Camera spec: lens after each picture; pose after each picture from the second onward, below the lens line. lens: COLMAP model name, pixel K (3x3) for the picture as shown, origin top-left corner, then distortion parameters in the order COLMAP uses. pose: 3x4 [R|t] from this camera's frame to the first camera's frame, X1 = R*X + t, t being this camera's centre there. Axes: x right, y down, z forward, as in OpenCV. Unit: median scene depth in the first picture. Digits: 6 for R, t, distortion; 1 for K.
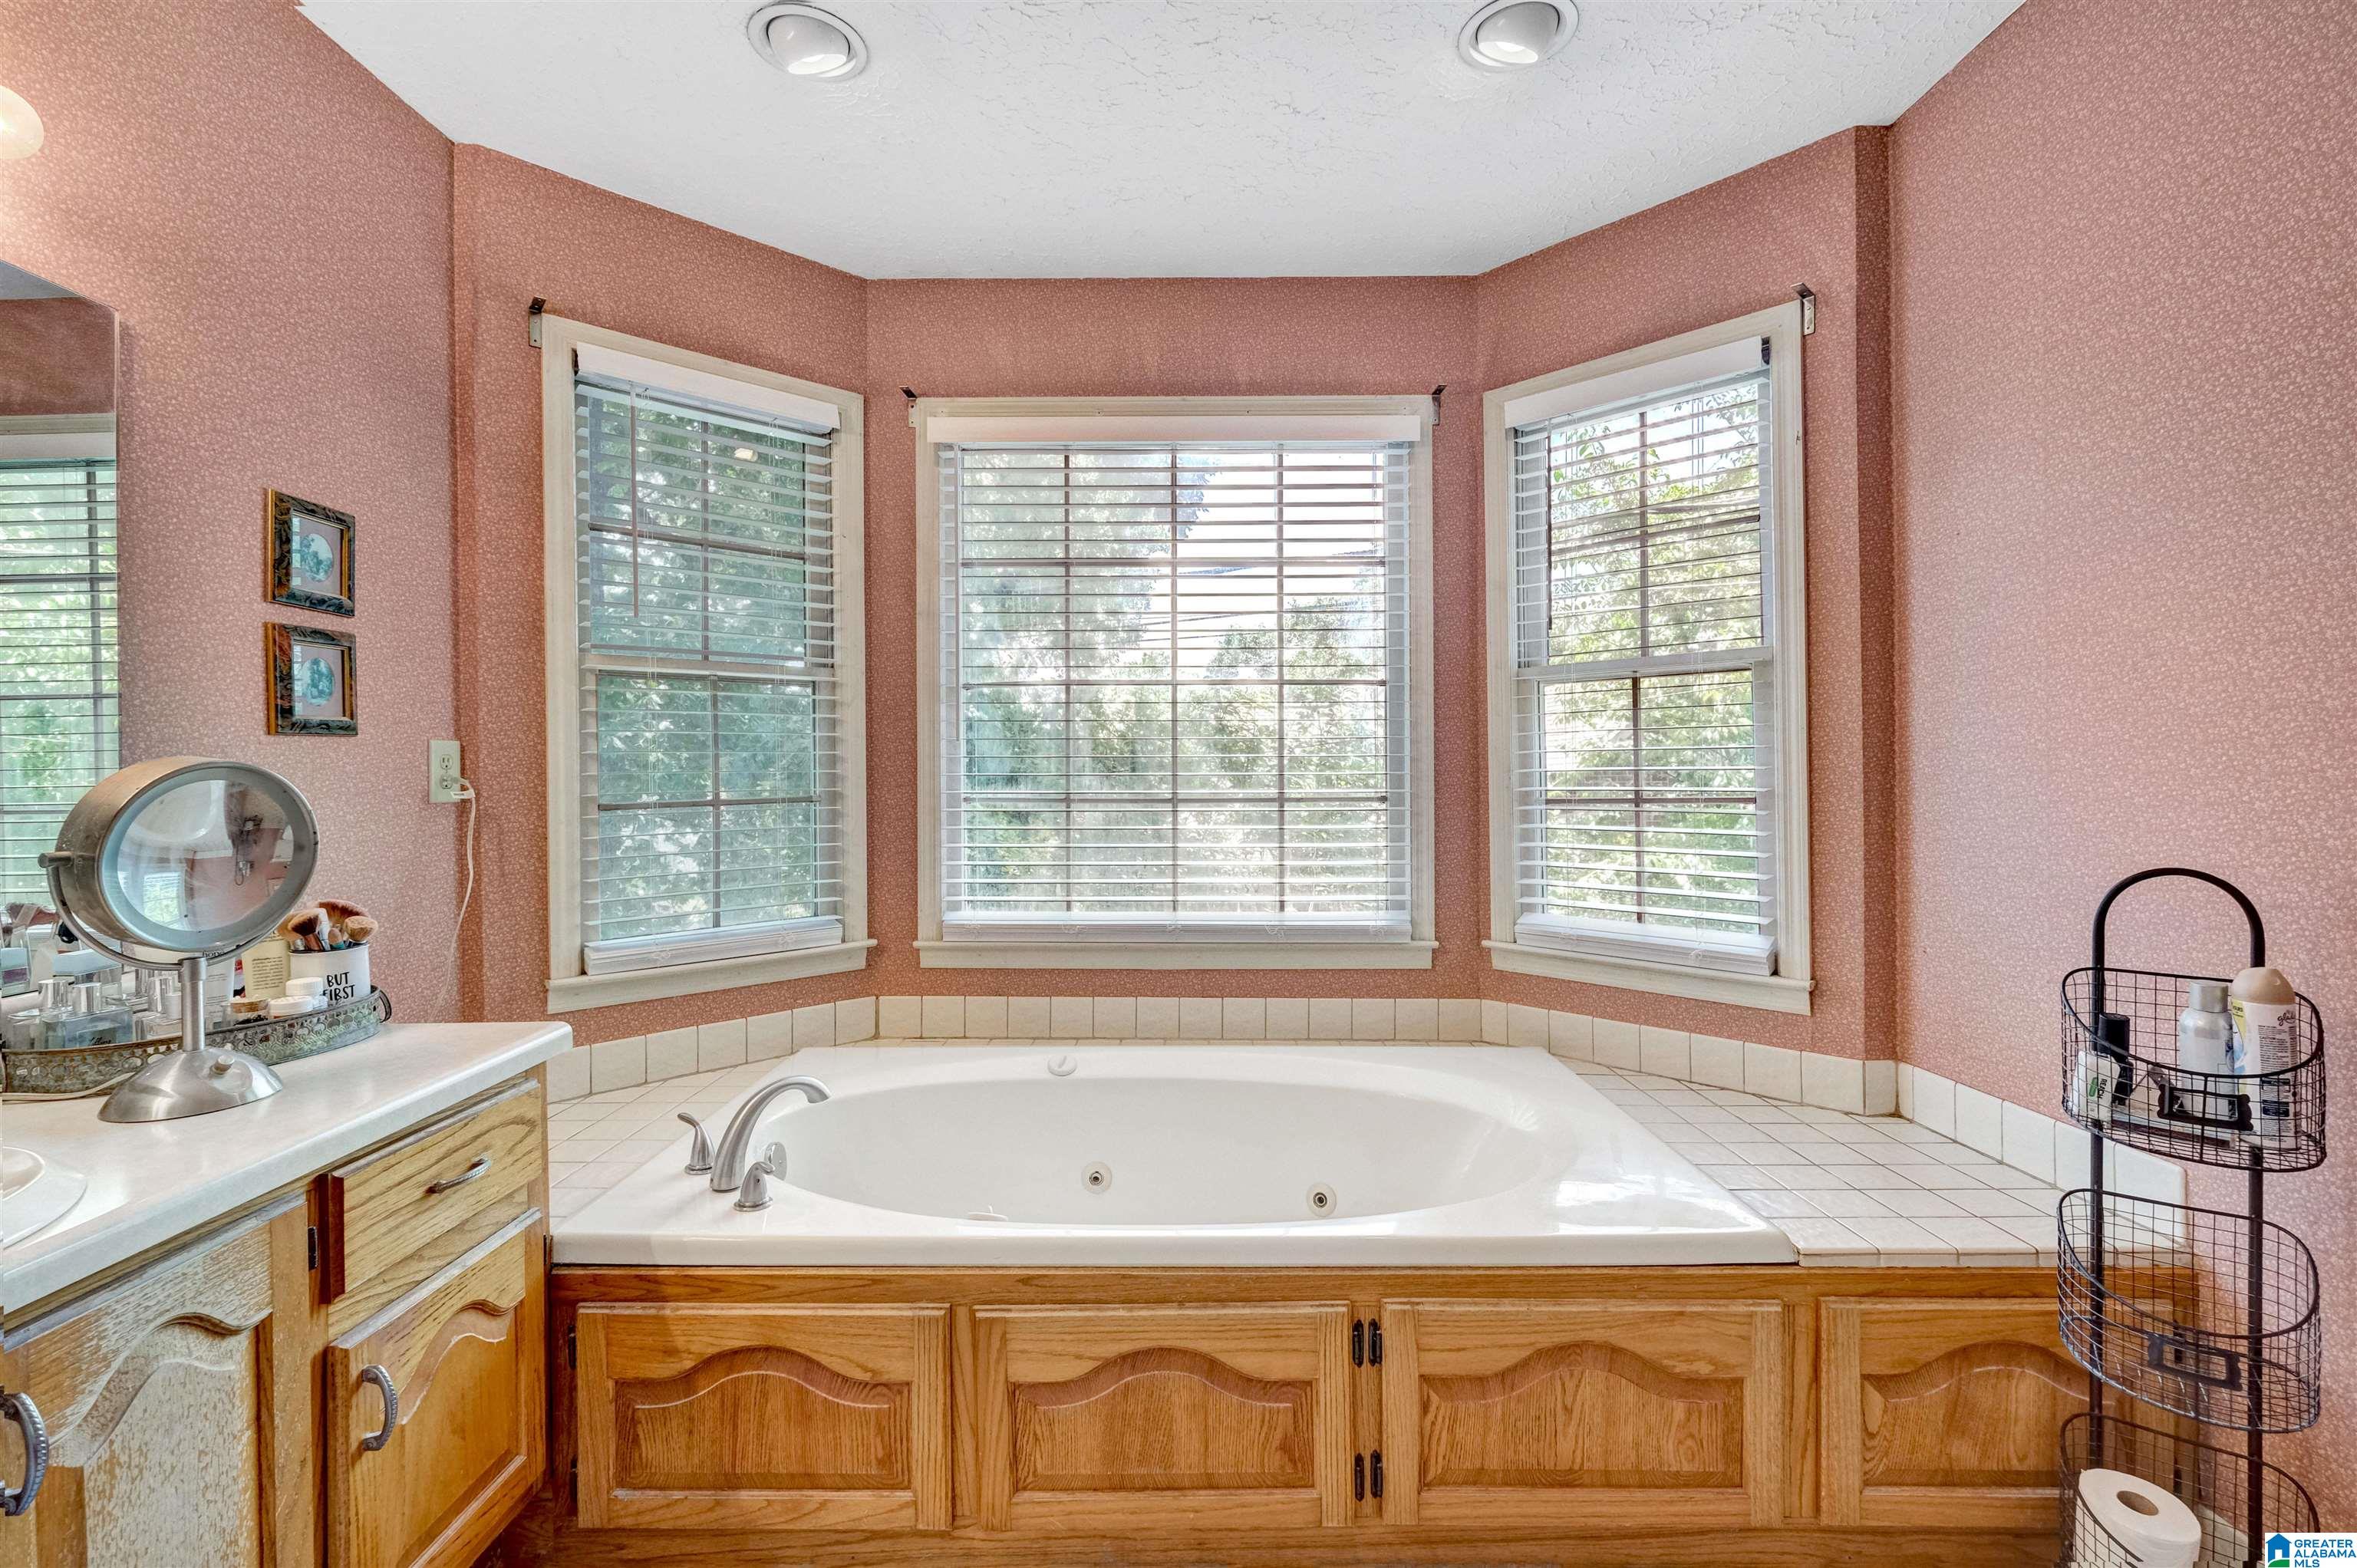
lens RADIAL K [[1031.9, 0, 1198.6], [0, 1031.9, 763.9], [0, 0, 1]] dist [-0.003116, 0.000597]
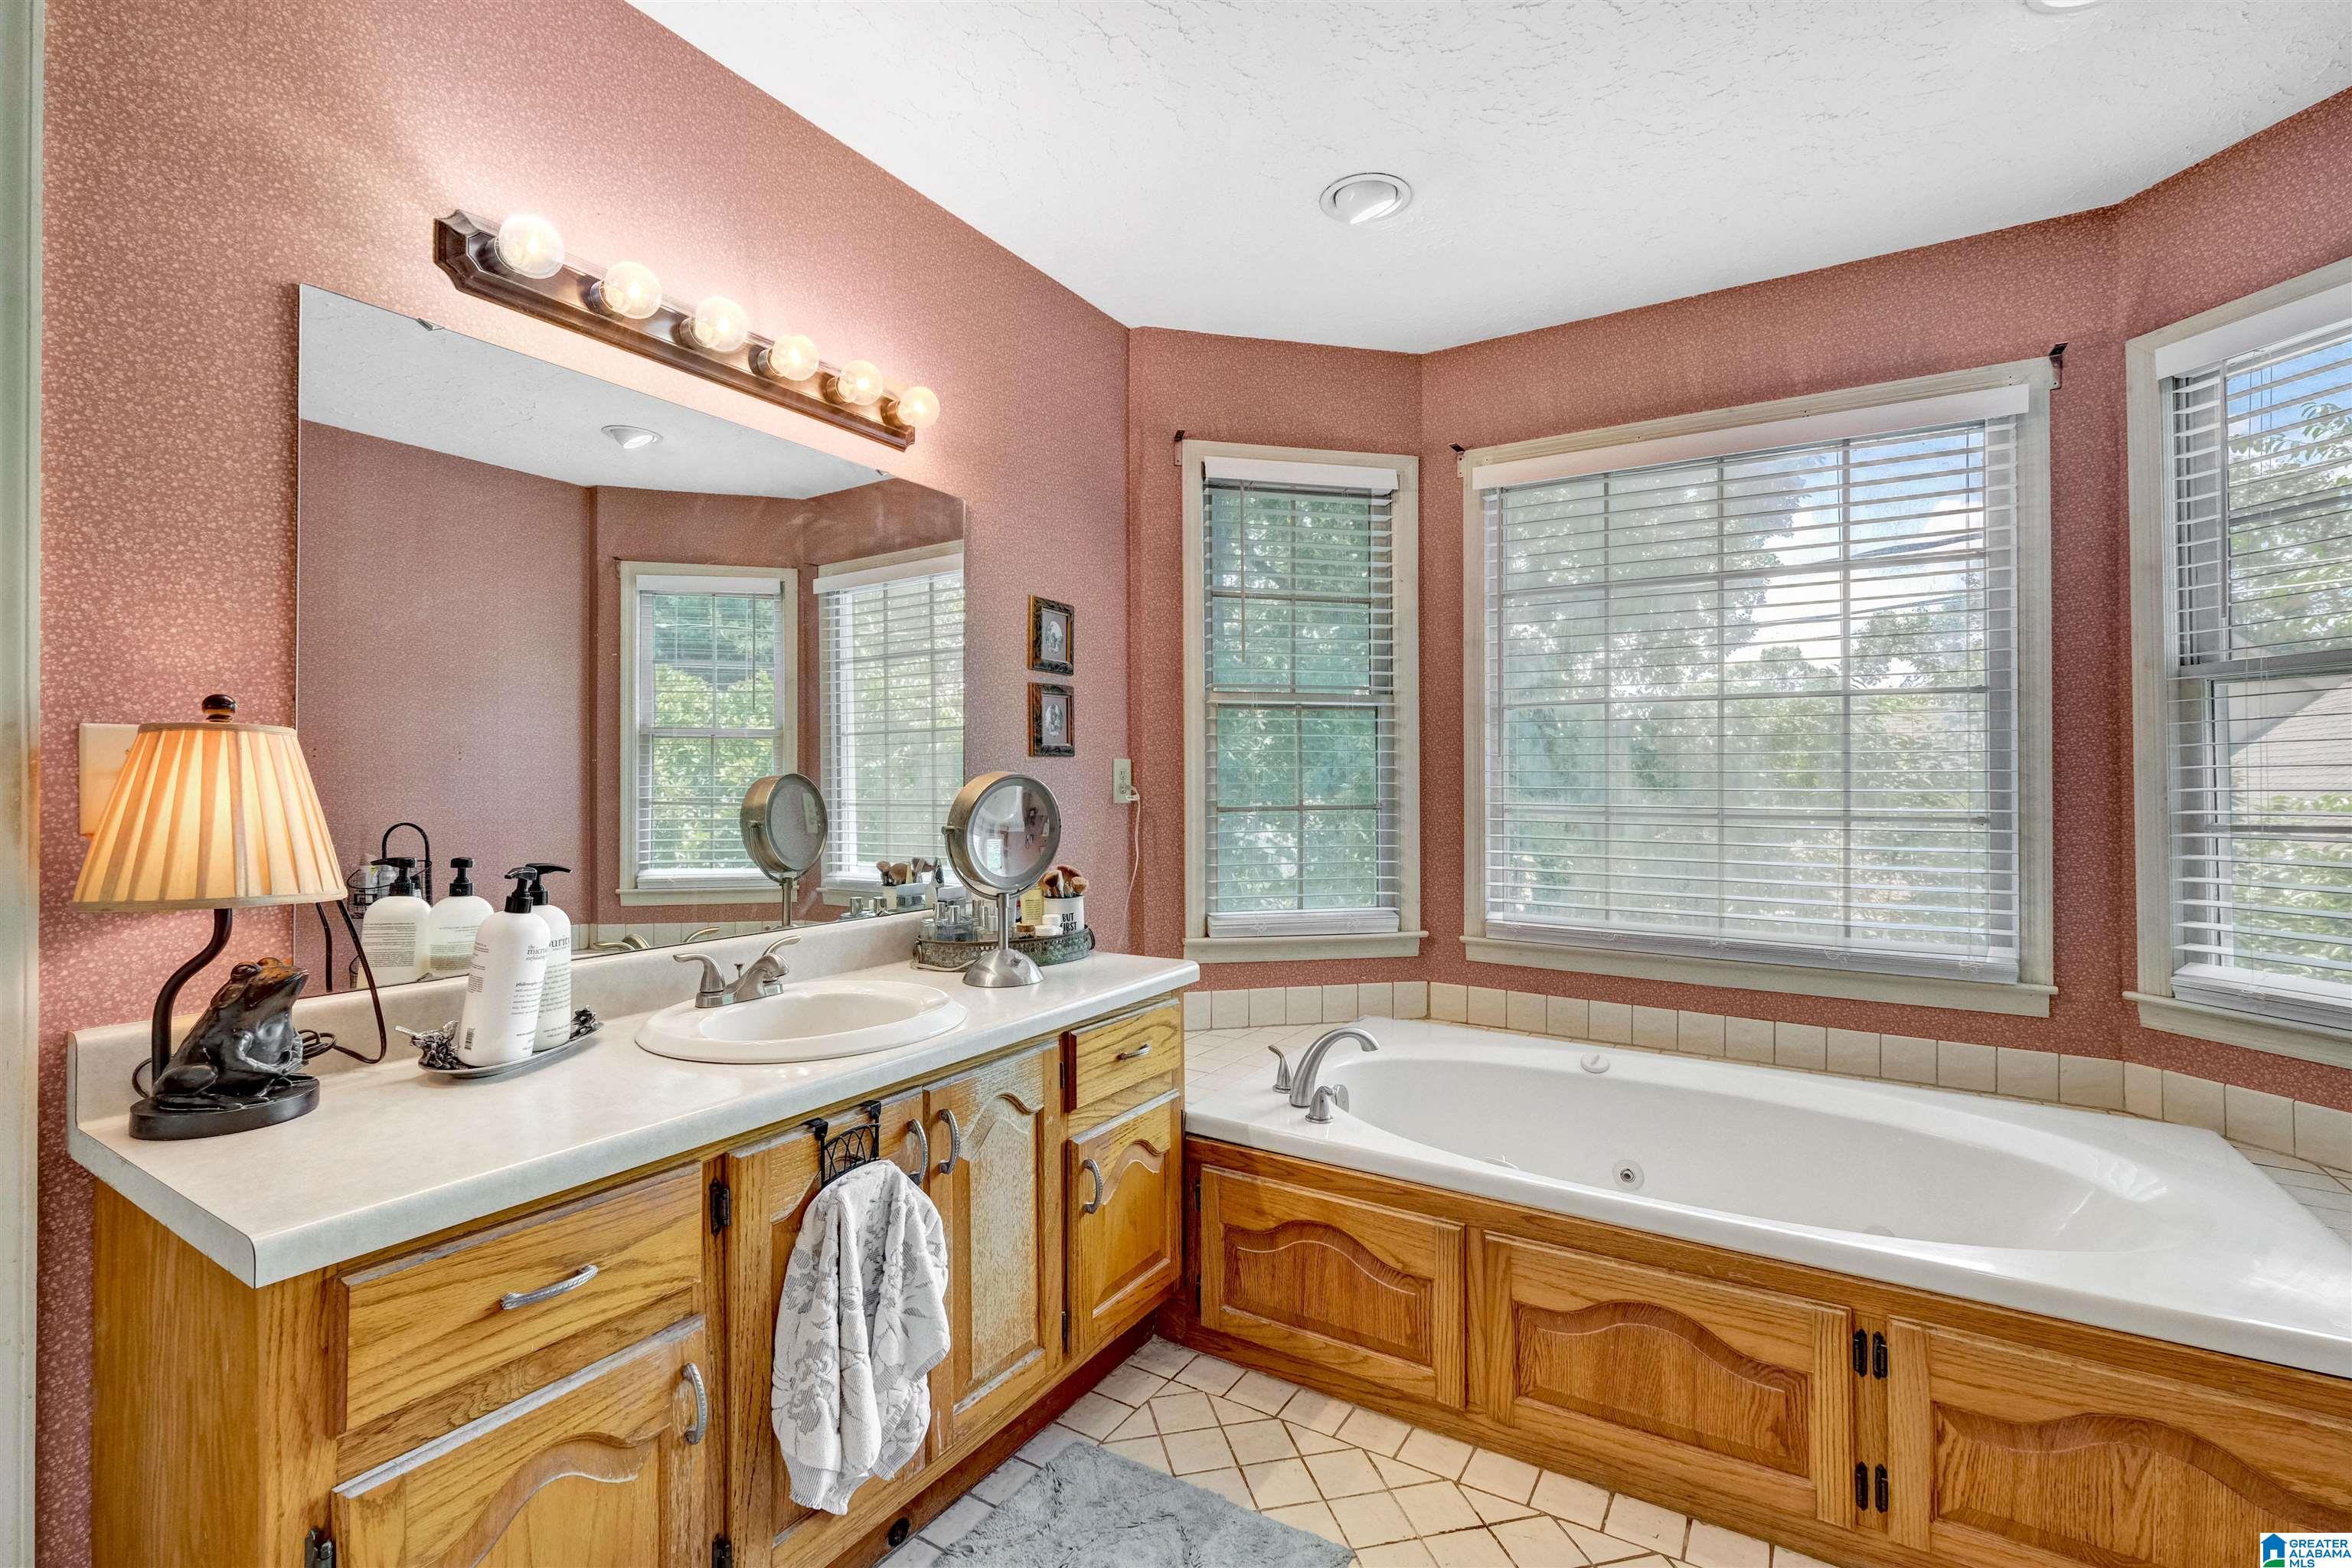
lens RADIAL K [[1053.3, 0, 1197.6], [0, 1053.3, 770.1], [0, 0, 1]] dist [0.000800, 0.000295]
pose [[0.853849, 0.002333, -0.520516, 0.112482], [-0.005284, 0.999977, -0.004186, -0.002318], [0.520494, 0.006325, 0.853842, -0.188458]]
